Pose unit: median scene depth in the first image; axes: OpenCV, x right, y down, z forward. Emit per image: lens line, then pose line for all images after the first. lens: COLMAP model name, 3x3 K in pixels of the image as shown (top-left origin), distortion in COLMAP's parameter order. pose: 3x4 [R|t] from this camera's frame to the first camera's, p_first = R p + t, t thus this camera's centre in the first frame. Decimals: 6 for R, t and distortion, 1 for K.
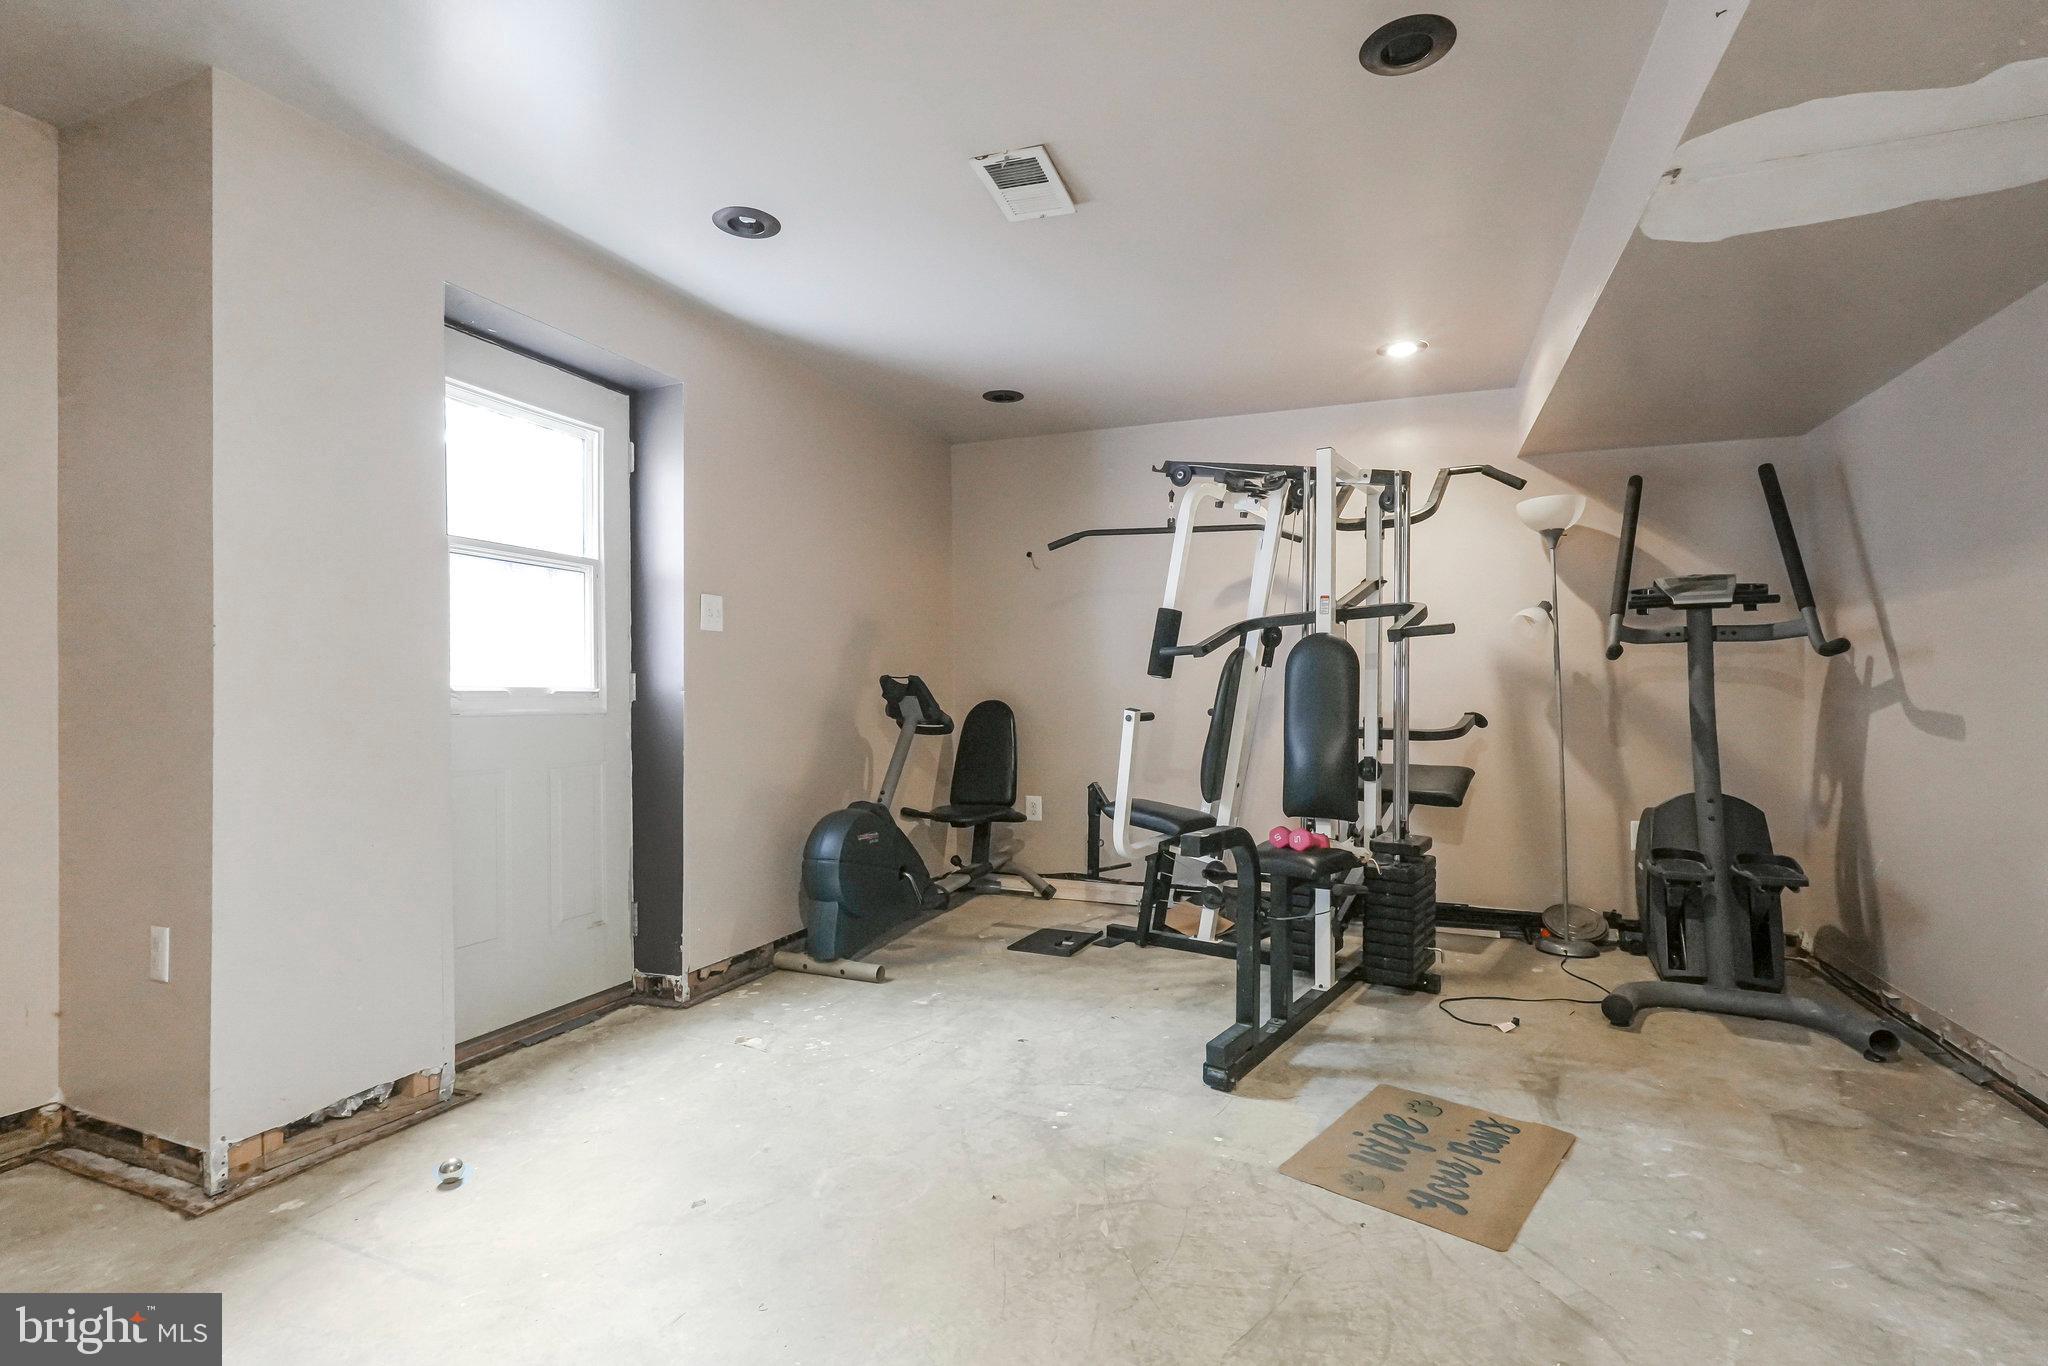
lens RADIAL K [[956.7, 0, 1020.1], [0, 956.7, 685.0], [0, 0, 1]] dist [0.000609, -0.000639]
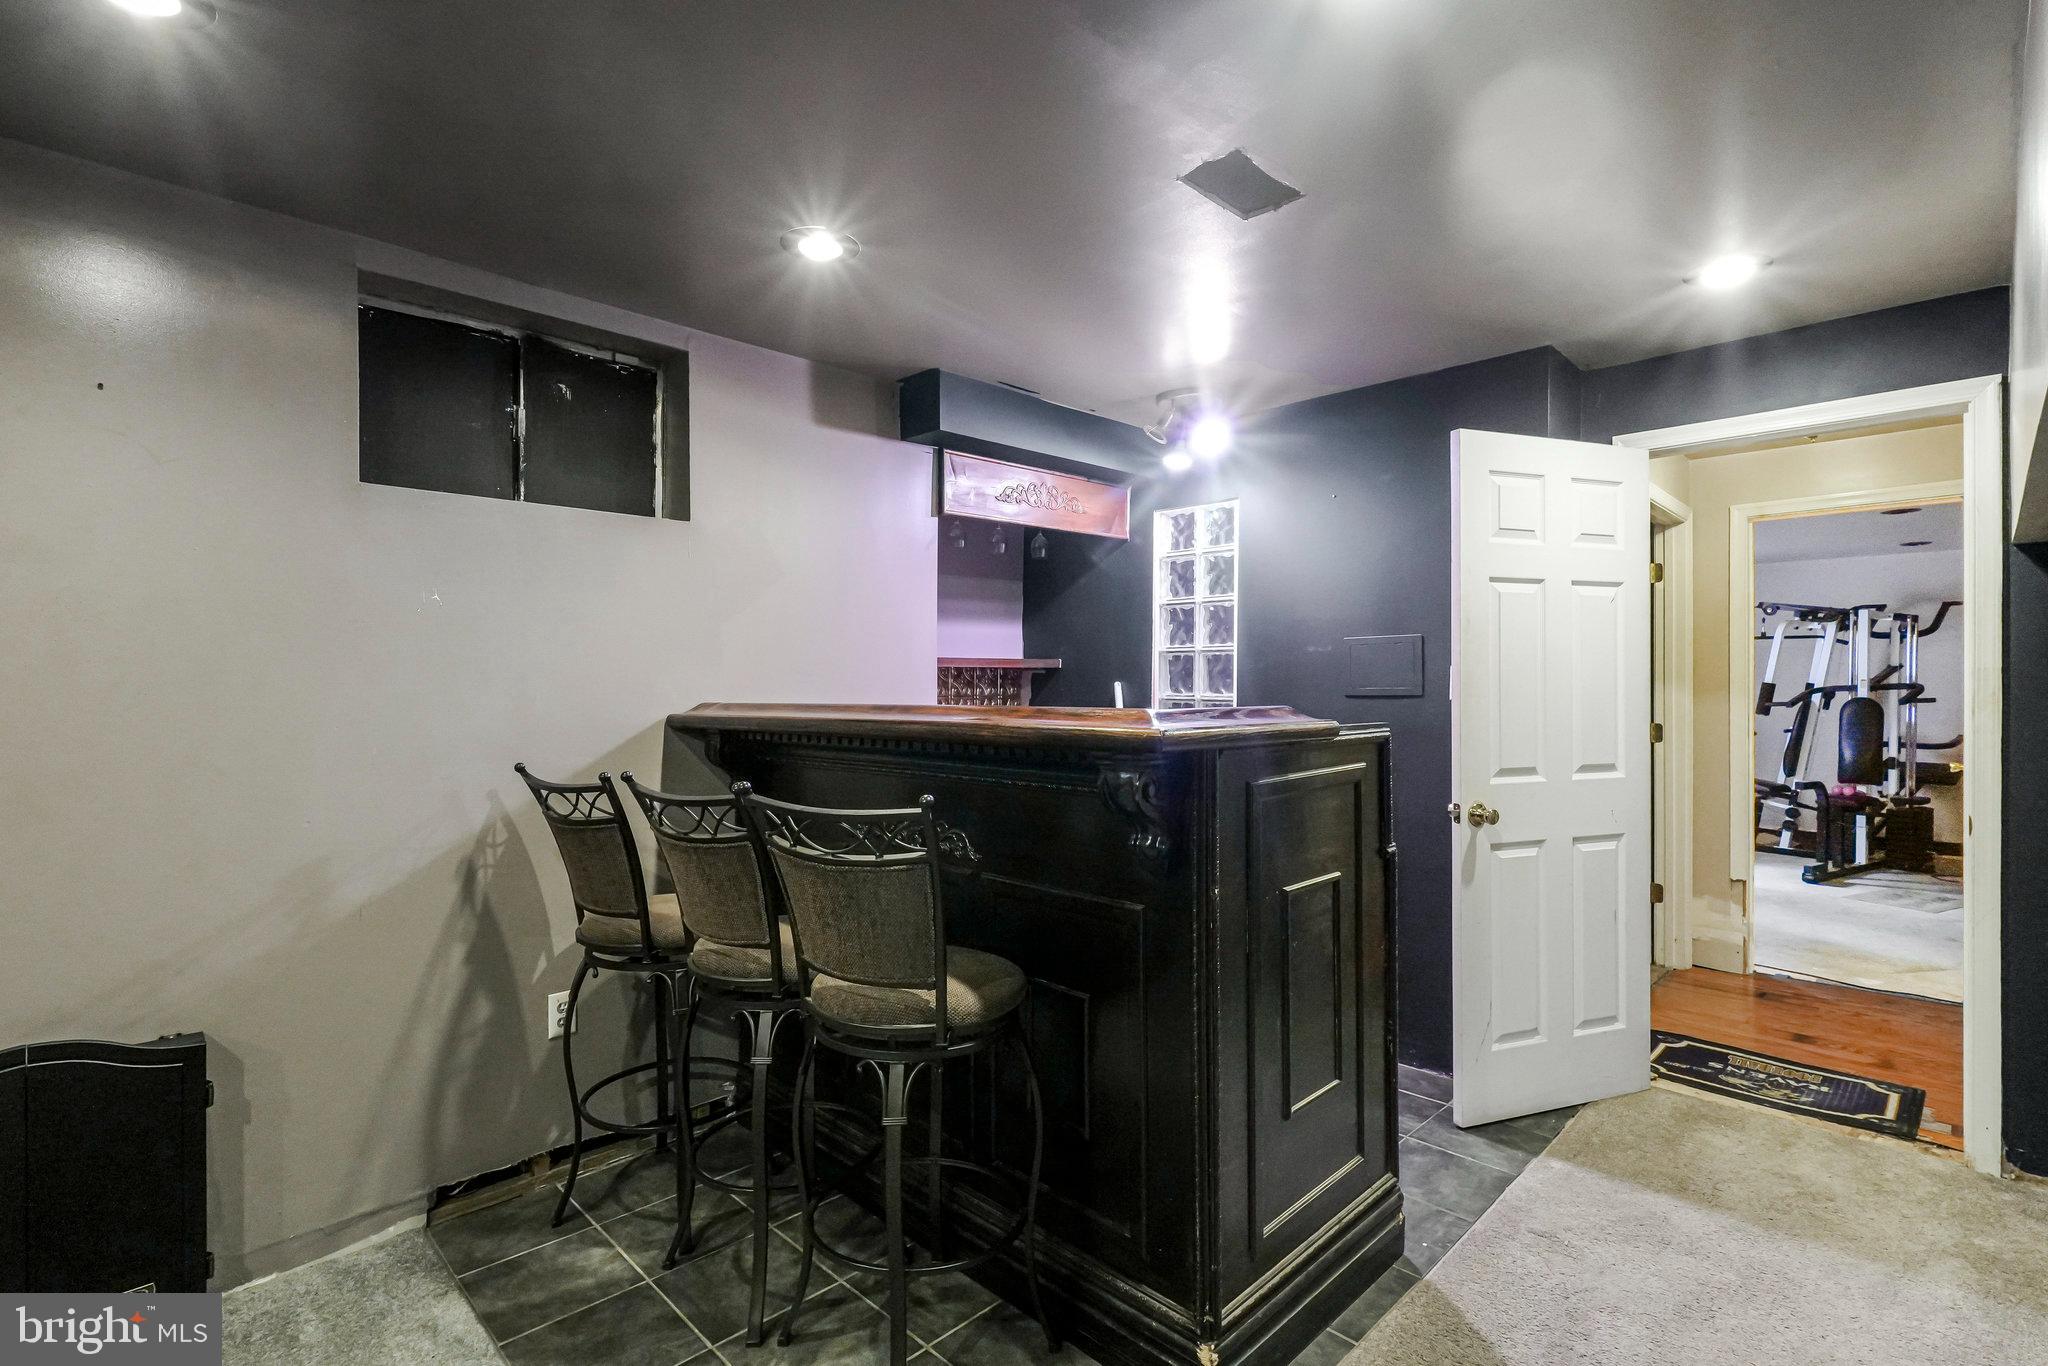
lens RADIAL K [[956.7, 0, 1027.7], [0, 956.7, 693.8], [0, 0, 1]] dist [0.000609, -0.000639]
pose [[0.921242, 0.001275, -0.388987, -0.513459], [0.004791, 0.999882, 0.014624, -0.093052], [0.388960, -0.015336, 0.921127, -1.526136]]
